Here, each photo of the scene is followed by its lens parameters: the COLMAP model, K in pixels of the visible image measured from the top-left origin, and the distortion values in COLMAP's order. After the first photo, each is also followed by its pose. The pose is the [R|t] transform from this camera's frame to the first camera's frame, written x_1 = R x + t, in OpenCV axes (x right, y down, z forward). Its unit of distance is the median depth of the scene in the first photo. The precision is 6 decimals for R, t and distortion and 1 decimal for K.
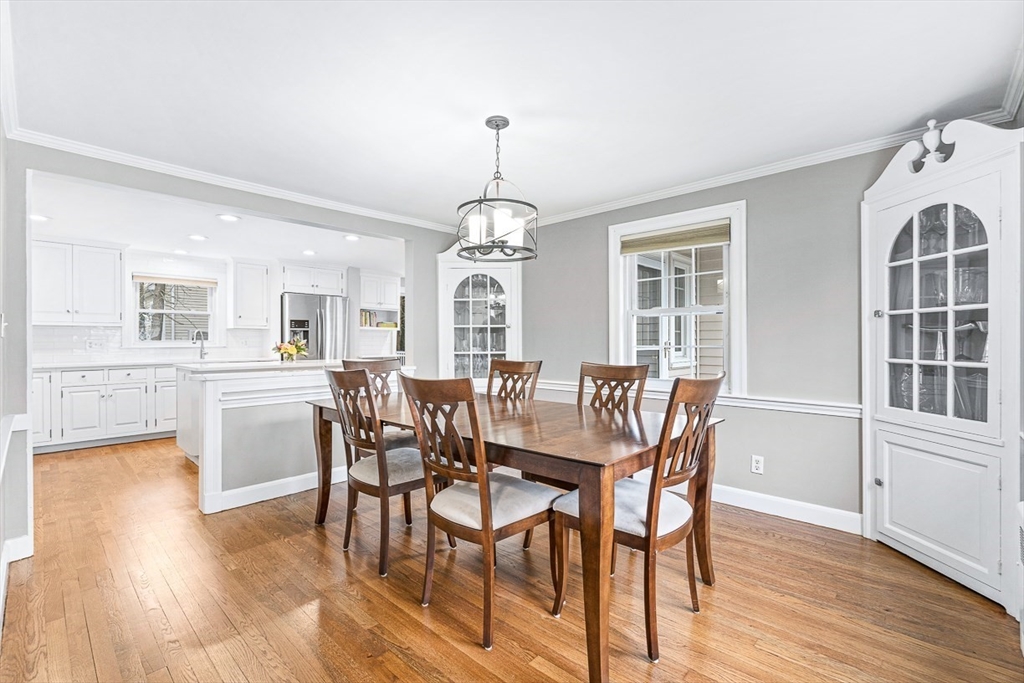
lens RADIAL K [[453.3, 0, 508.6], [0, 453.3, 343.0], [0, 0, 1]] dist [-0.001953, -0.000181]
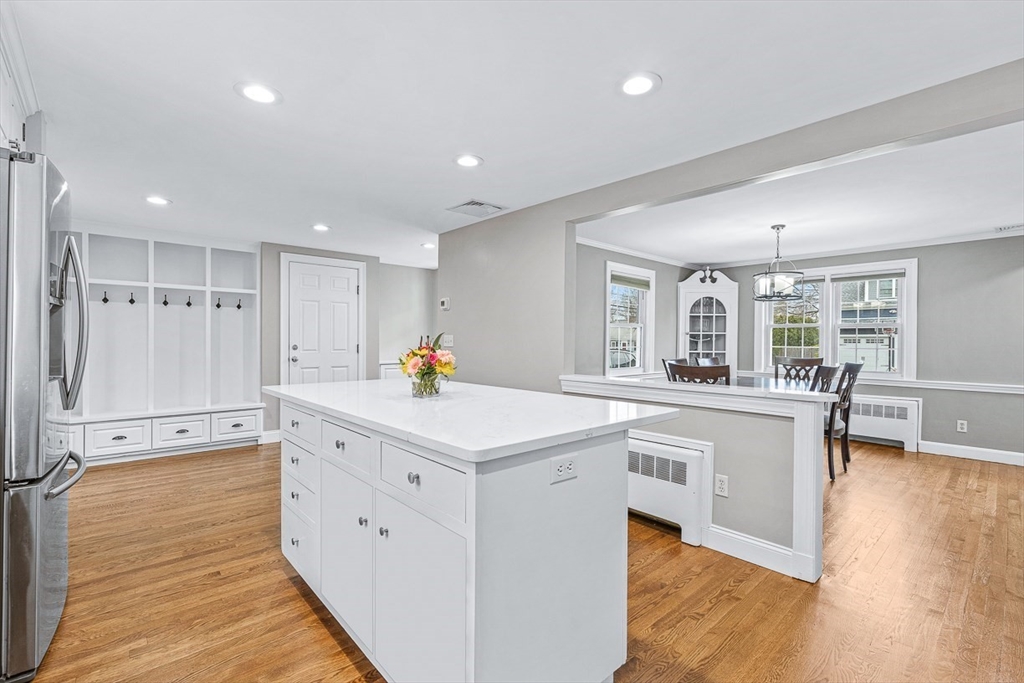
lens RADIAL K [[453.3, 0, 508.6], [0, 453.3, 343.0], [0, 0, 1]] dist [-0.001953, -0.000181]
pose [[0.077037, -0.001543, 0.997027, -1.853296], [-0.000783, 0.999998, 0.001608, -0.015691], [-0.997028, -0.000904, 0.077036, 1.885074]]
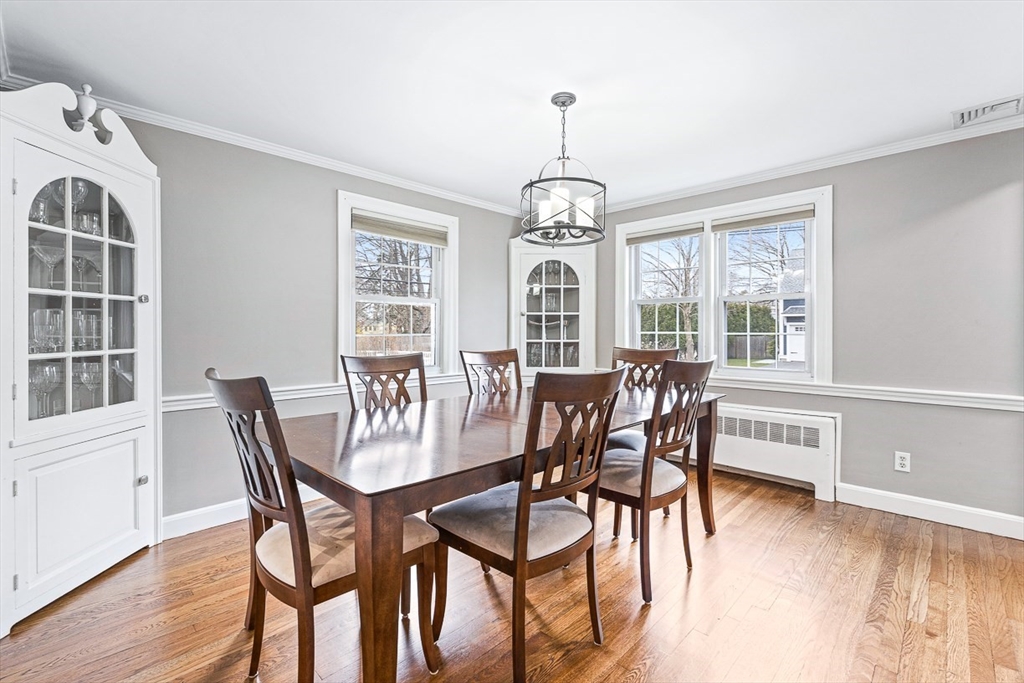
lens RADIAL K [[458.2, 0, 511.2], [0, 458.2, 333.7], [0, 0, 1]] dist [0.002018, 0.000139]
pose [[0.008732, -0.003063, 0.999957, -0.949325], [0.008850, 0.999956, 0.002986, 0.003404], [-0.999923, 0.008823, 0.008759, 1.080762]]
